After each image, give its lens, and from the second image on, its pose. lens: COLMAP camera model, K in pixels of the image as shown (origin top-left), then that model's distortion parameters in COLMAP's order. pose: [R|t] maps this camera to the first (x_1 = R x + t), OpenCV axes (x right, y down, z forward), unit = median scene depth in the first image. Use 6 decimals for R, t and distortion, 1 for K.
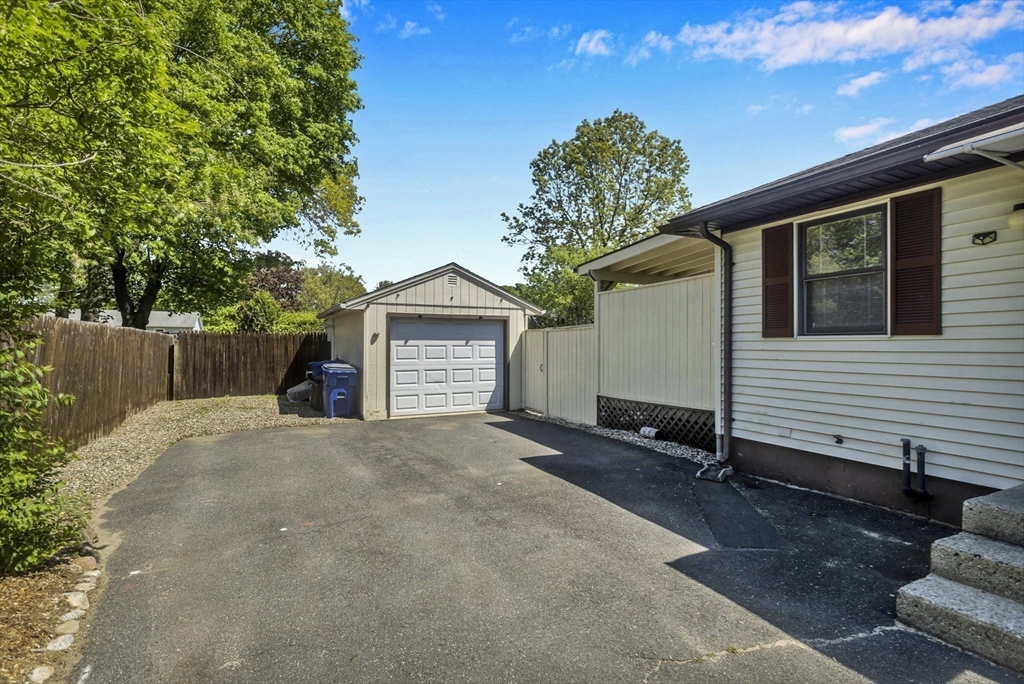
lens RADIAL K [[487.9, 0, 493.4], [0, 487.9, 343.3], [0, 0, 1]] dist [-0.000693, -0.000051]
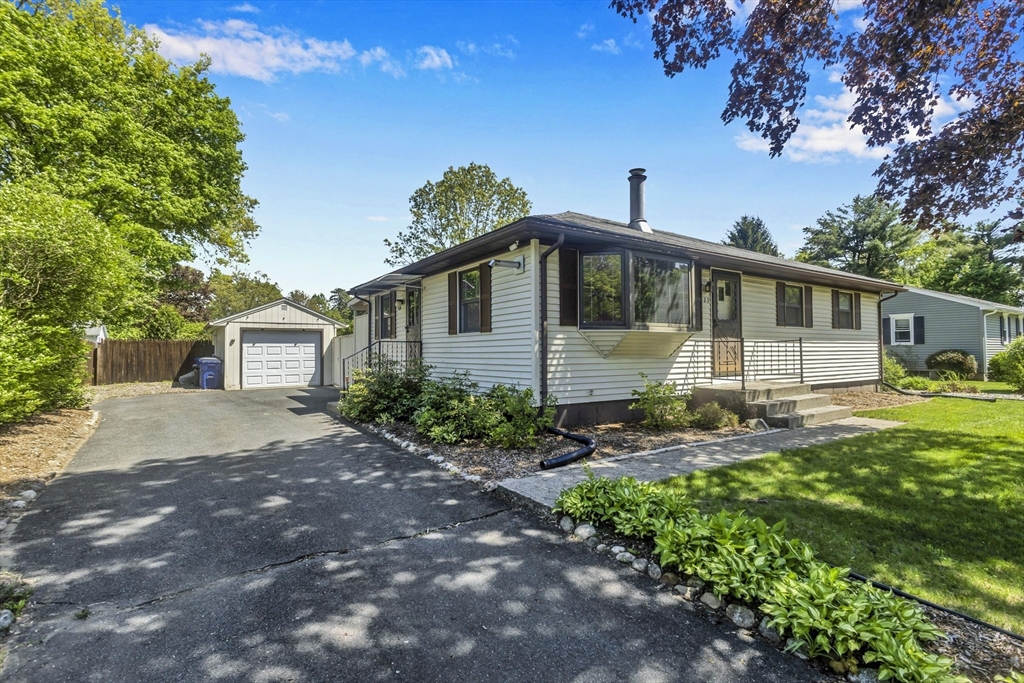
lens RADIAL K [[508.3, 0, 512.0], [0, 508.3, 341.5], [0, 0, 1]] dist [0.000603, 0.000563]
pose [[0.989769, -0.006702, 0.142524, 0.347828], [0.008934, 0.999847, -0.015025, 0.016139], [-0.142402, 0.016144, 0.989677, -0.663423]]
